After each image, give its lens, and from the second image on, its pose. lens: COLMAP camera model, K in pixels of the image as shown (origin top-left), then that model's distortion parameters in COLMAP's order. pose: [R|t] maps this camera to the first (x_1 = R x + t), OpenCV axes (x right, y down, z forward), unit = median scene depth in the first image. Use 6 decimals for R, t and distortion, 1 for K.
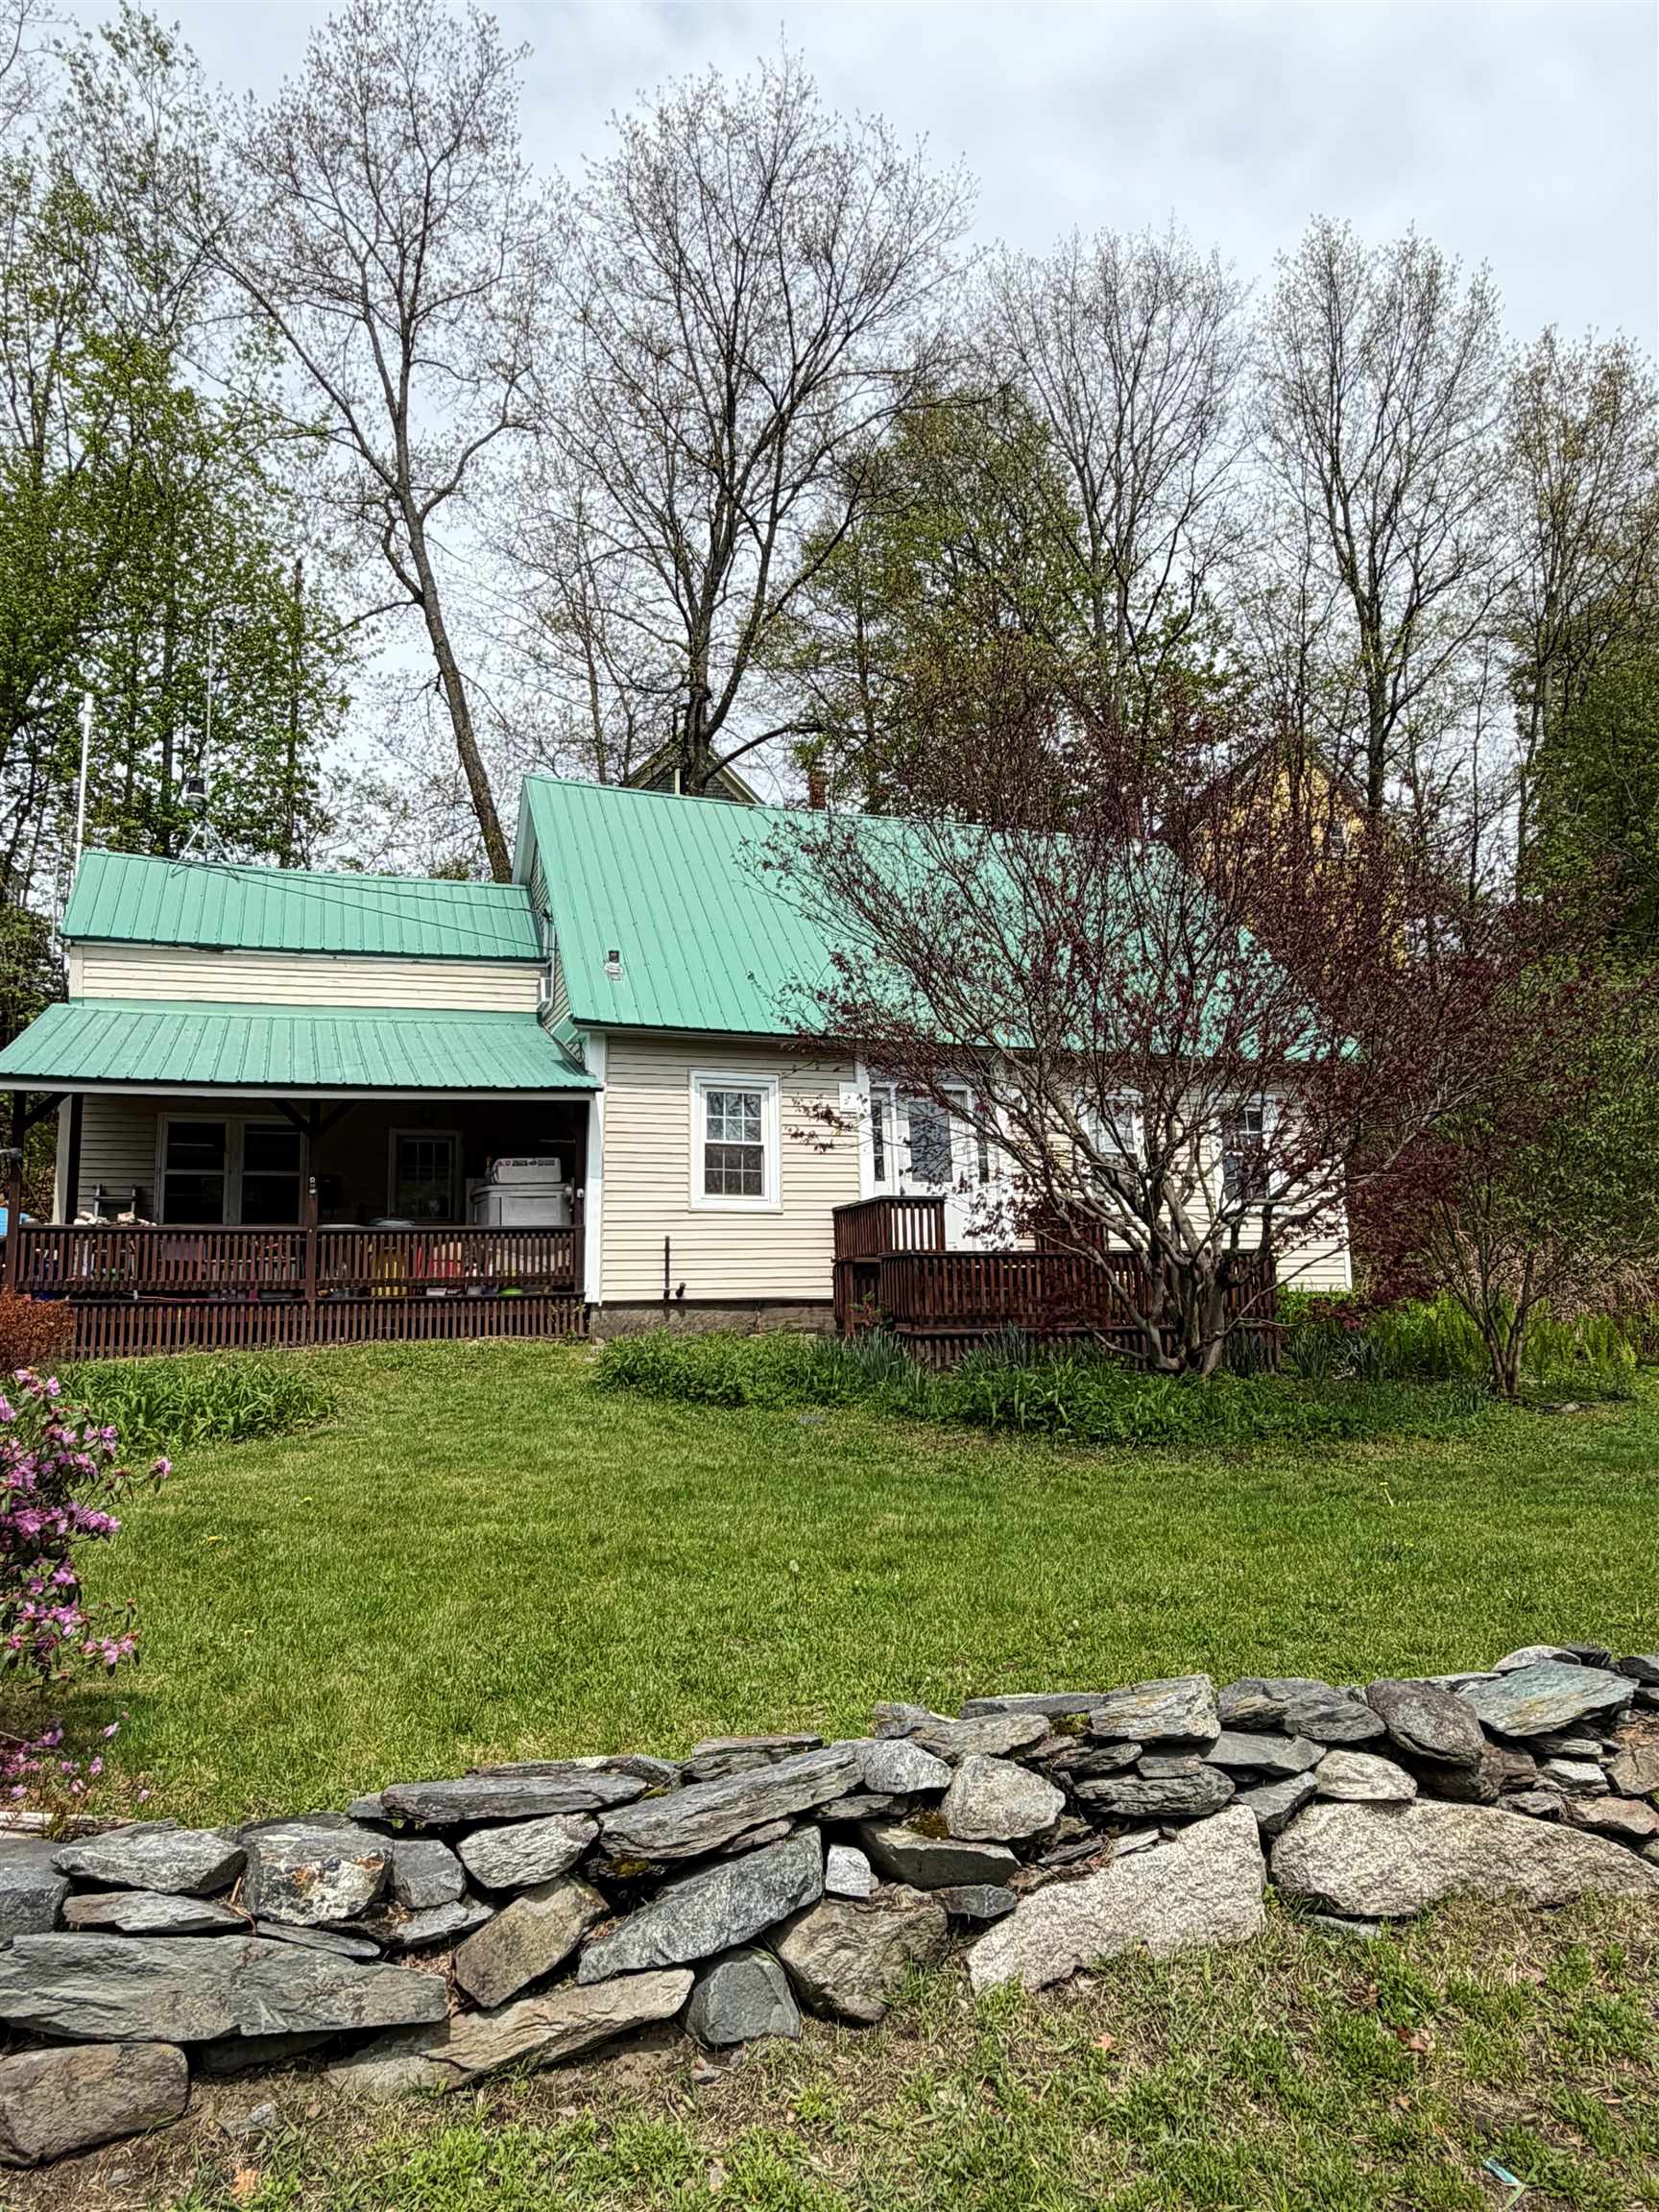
lens RADIAL K [[1455.0, 0, 829.5], [0, 1455.0, 1106.0], [0, 0, 1]] dist [-0.002587, -0.000510]
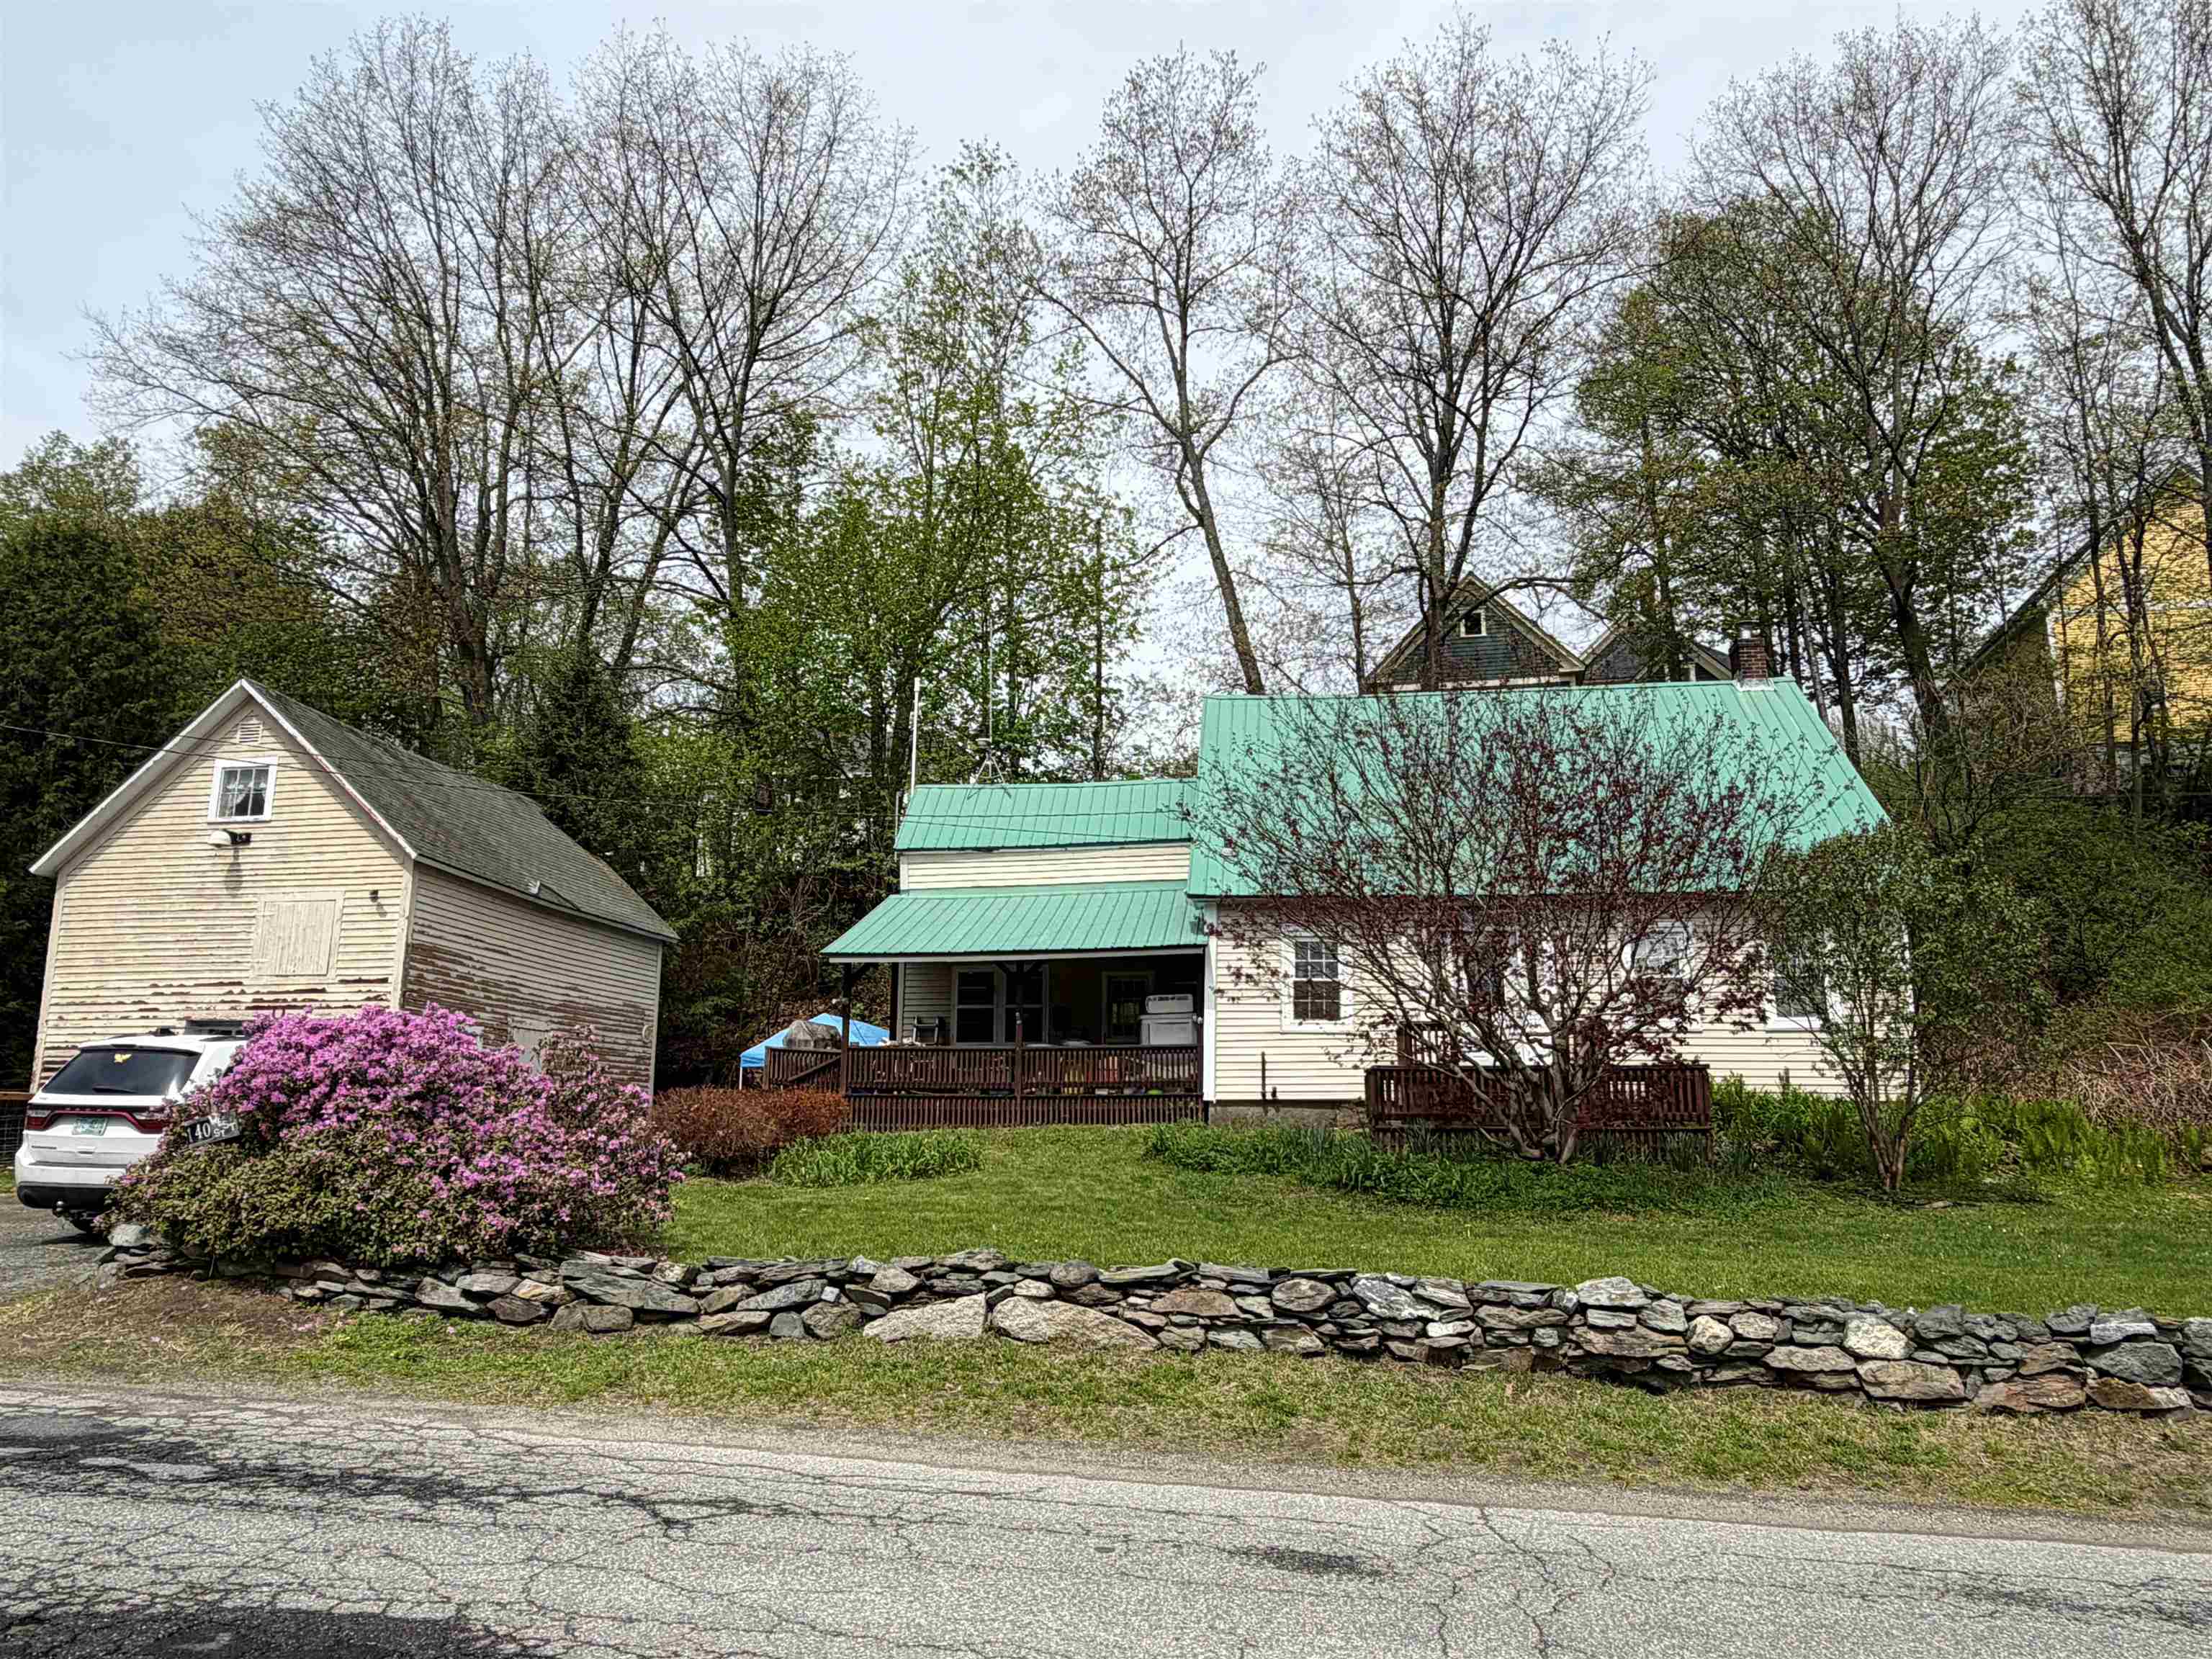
lens RADIAL K [[1446.8, 0, 1106.0], [0, 1446.8, 829.5], [0, 0, 1]] dist [-0.011141, -0.001689]
pose [[0.897081, -0.066873, -0.436777, 0.356886], [0.044332, 0.997115, -0.061612, -0.039723], [0.439637, 0.035908, 0.897458, -0.272244]]
